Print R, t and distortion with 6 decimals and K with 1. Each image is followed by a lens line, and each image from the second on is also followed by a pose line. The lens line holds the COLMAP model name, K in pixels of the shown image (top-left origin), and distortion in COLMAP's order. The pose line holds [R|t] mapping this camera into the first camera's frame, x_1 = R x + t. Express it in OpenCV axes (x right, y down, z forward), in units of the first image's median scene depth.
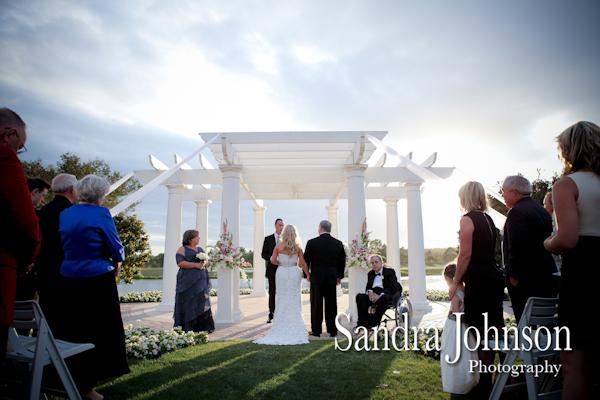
lens RADIAL K [[418.2, 0, 302.1], [0, 418.2, 194.0], [0, 0, 1]] dist [-0.092431, 0.064464]
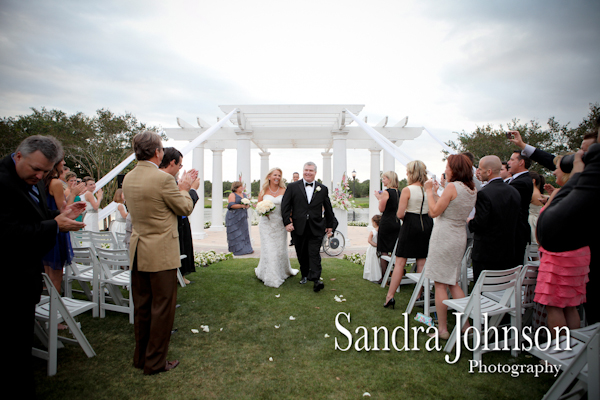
lens RADIAL K [[418.2, 0, 300.7], [0, 418.2, 199.8], [0, 0, 1]] dist [-0.092431, 0.064464]
pose [[0.999879, 0.010185, -0.011779, 0.030976], [-0.007878, 0.983348, 0.181563, -0.115242], [0.013432, -0.181449, 0.983309, -0.394092]]
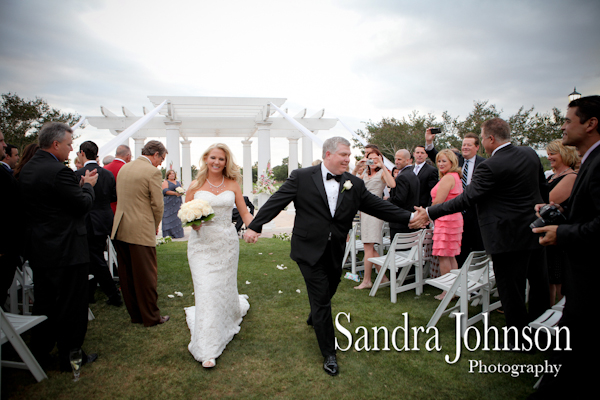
lens RADIAL K [[418.2, 0, 299.1], [0, 418.2, 201.2], [0, 0, 1]] dist [-0.092431, 0.064464]
pose [[0.980413, -0.013117, 0.196514, -0.043382], [-0.029714, 0.976507, 0.213427, -0.138360], [-0.194697, -0.215086, 0.956991, -0.530025]]
